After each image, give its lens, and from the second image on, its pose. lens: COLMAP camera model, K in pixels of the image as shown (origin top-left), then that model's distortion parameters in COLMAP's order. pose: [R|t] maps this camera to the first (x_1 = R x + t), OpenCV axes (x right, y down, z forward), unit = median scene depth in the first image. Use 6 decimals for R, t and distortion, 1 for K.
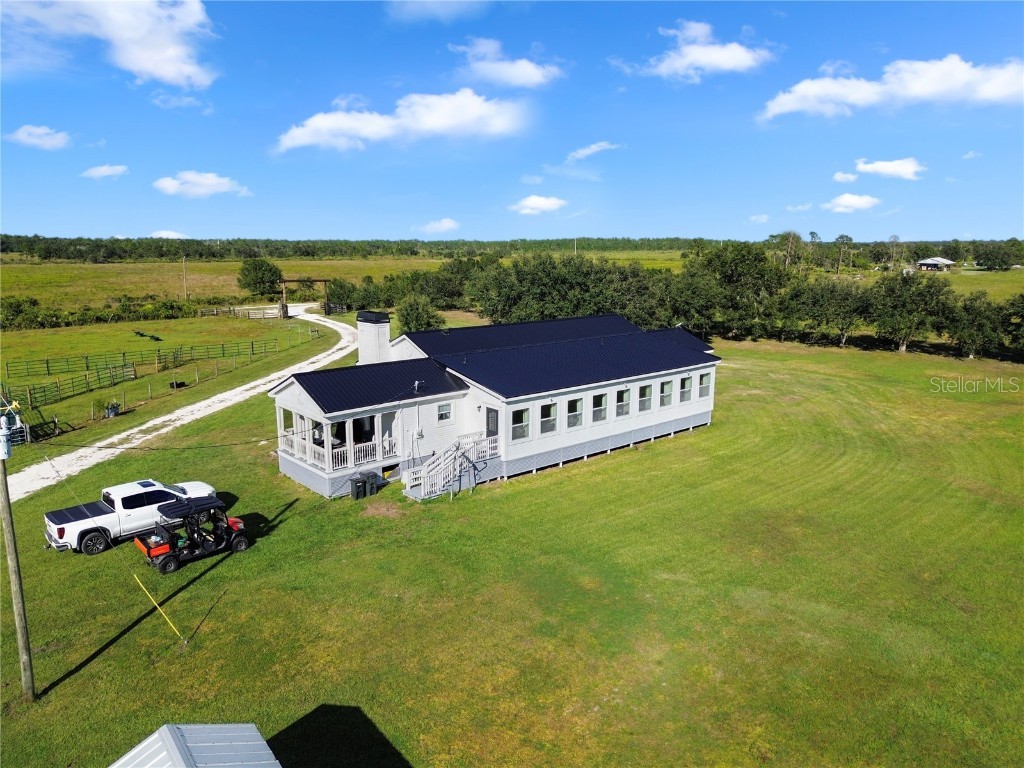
lens RADIAL K [[726.1, 0, 510.1], [0, 726.1, 385.6], [0, 0, 1]] dist [0.071420, -0.068155]
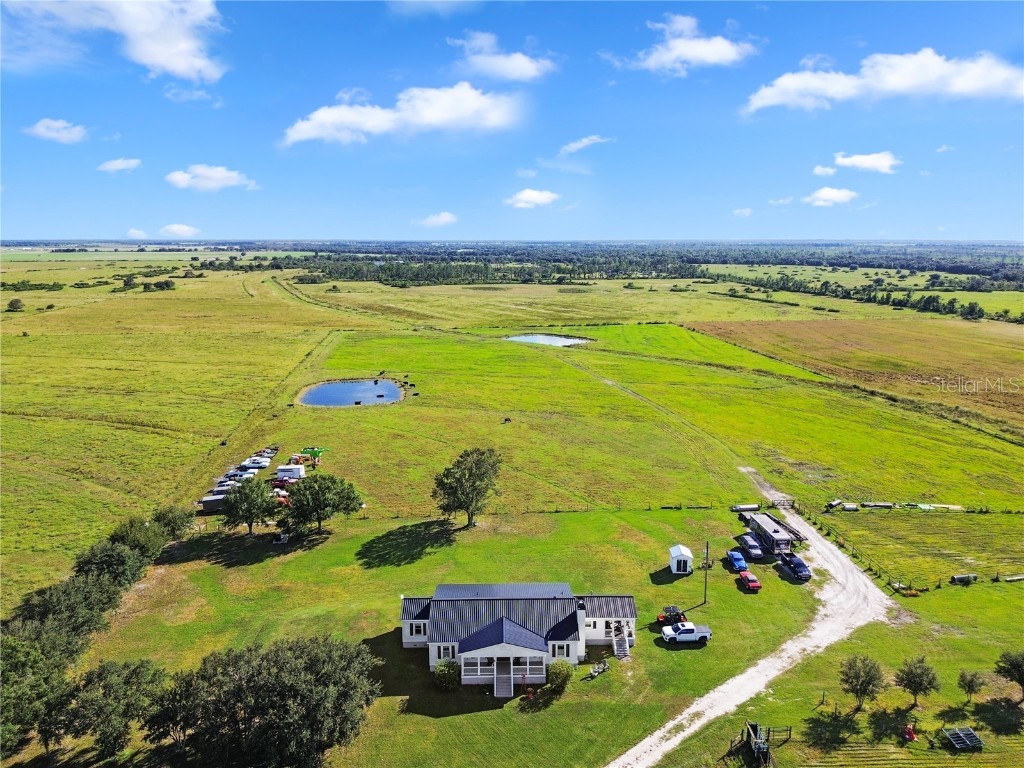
lens RADIAL K [[726.3, 0, 512.6], [0, 726.3, 386.3], [0, 0, 1]] dist [0.061164, -0.048623]
pose [[-0.765391, -0.128752, 0.630555, -1.539076], [0.124160, 0.931835, 0.340980, -1.702441], [-0.631476, 0.339273, -0.697232, 2.853182]]
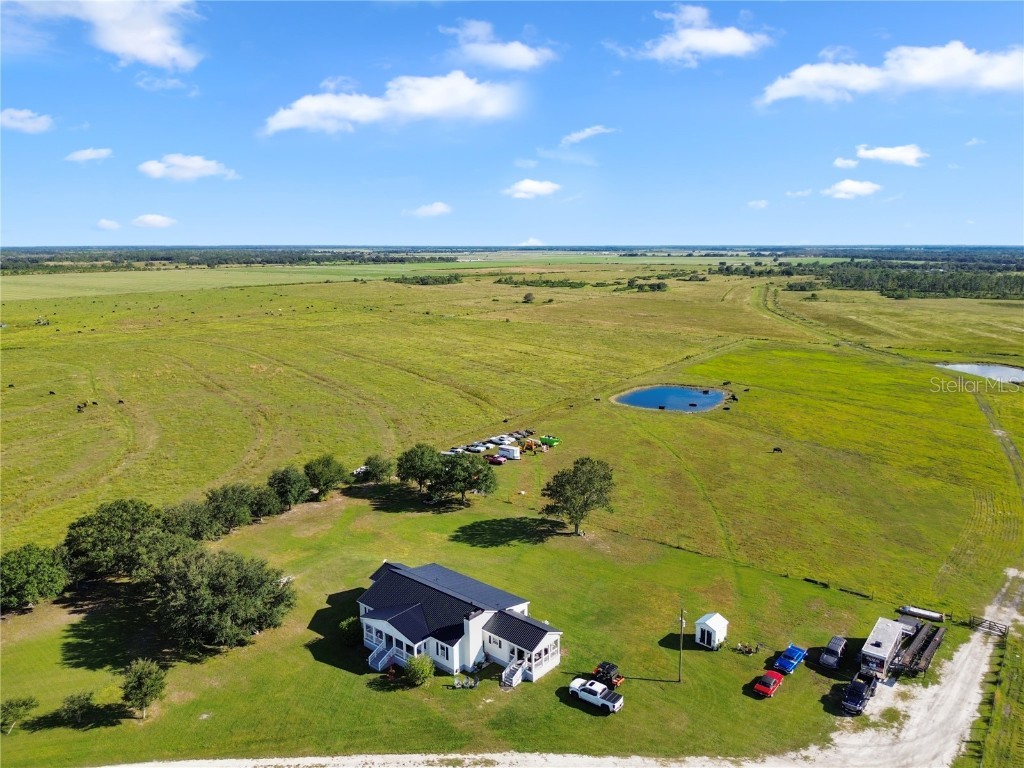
lens RADIAL K [[726.3, 0, 512.6], [0, 726.3, 386.3], [0, 0, 1]] dist [0.061164, -0.048623]
pose [[-0.152351, -0.191142, 0.969667, -2.508392], [0.191113, 0.956905, 0.218654, -1.373111], [-0.969673, 0.218628, -0.109256, 1.170824]]
